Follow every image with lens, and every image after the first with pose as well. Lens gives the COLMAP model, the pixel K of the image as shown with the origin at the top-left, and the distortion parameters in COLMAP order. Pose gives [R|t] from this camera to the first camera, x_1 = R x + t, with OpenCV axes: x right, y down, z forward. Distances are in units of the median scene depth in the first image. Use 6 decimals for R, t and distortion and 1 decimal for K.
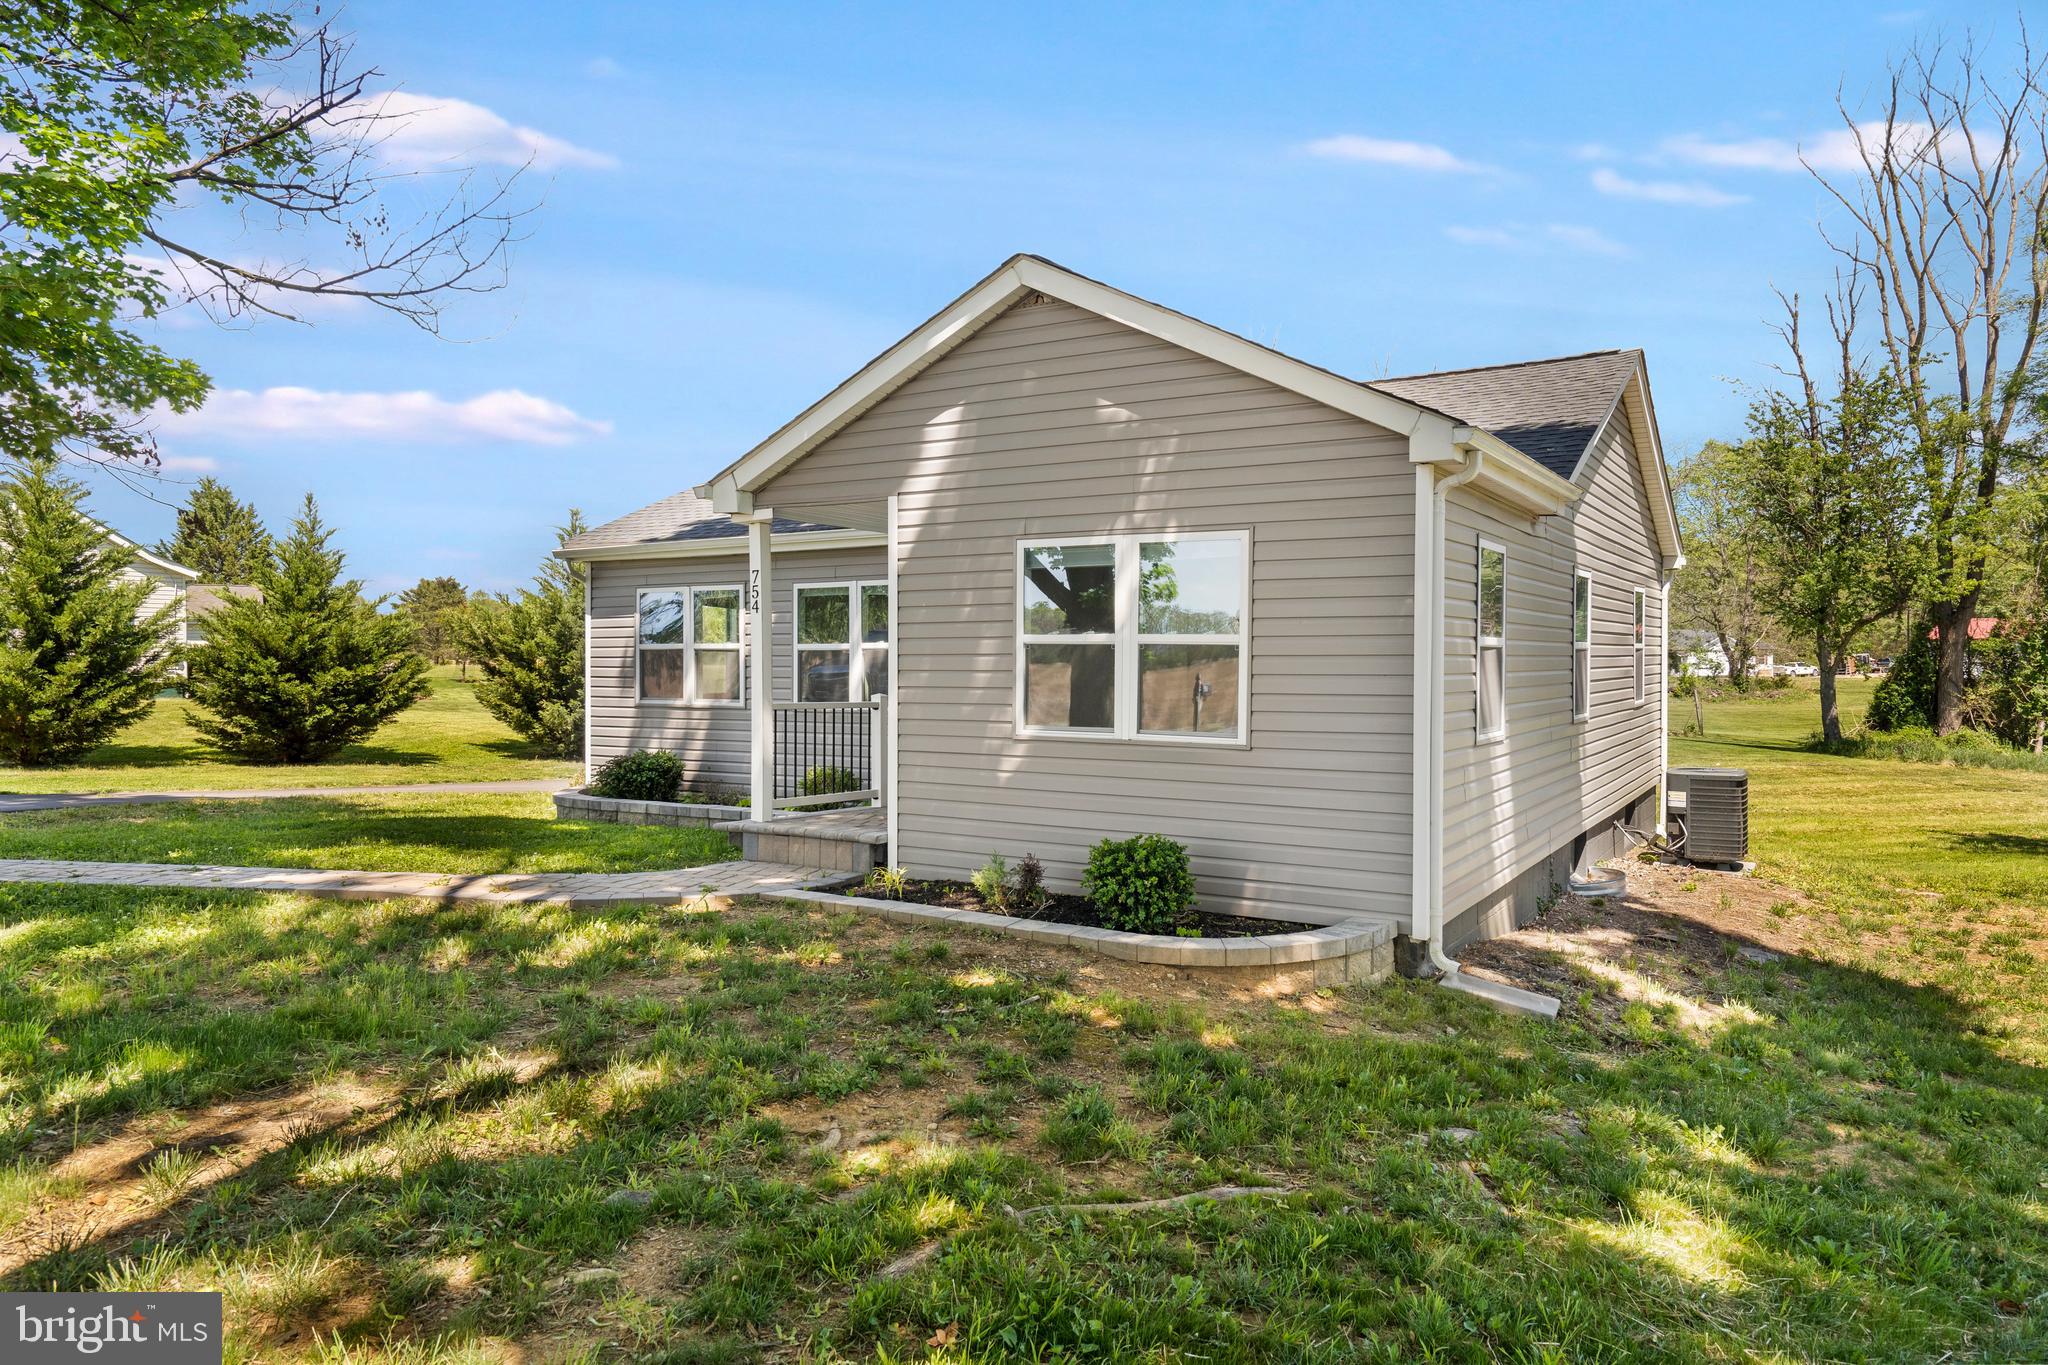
lens RADIAL K [[1341.4, 0, 1019.6], [0, 1341.4, 666.4], [0, 0, 1]] dist [0.045633, -0.054335]
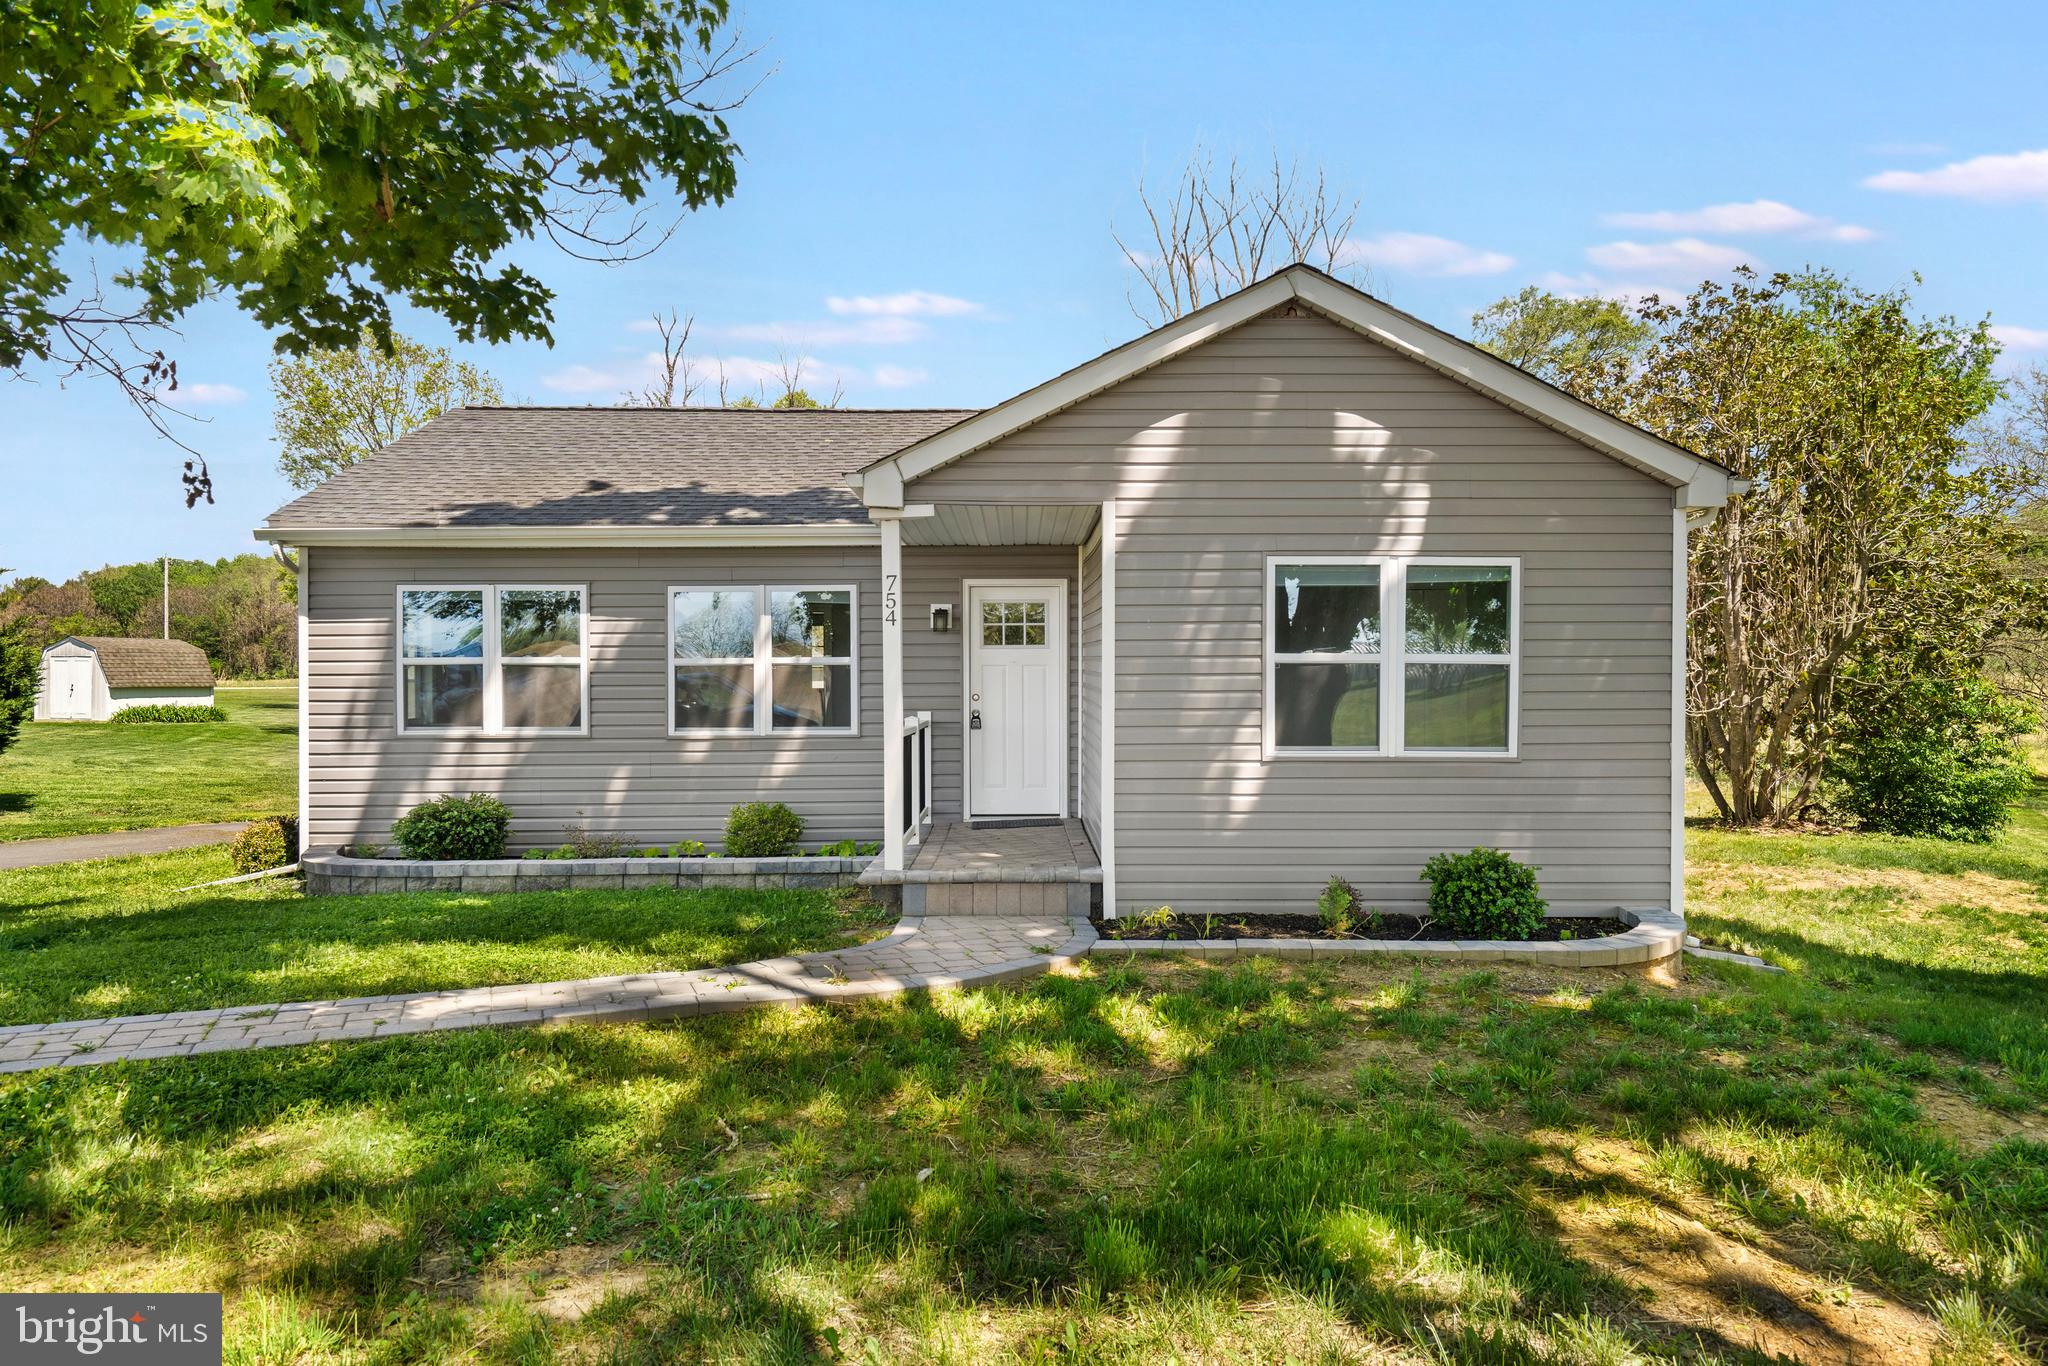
lens RADIAL K [[1341.4, 0, 1019.6], [0, 1341.4, 666.9], [0, 0, 1]] dist [0.045633, -0.054335]
pose [[0.843723, -0.002234, 0.536774, -0.636665], [0.005176, 0.999979, -0.003975, -0.010383], [-0.536753, 0.006132, 0.843717, 0.258963]]
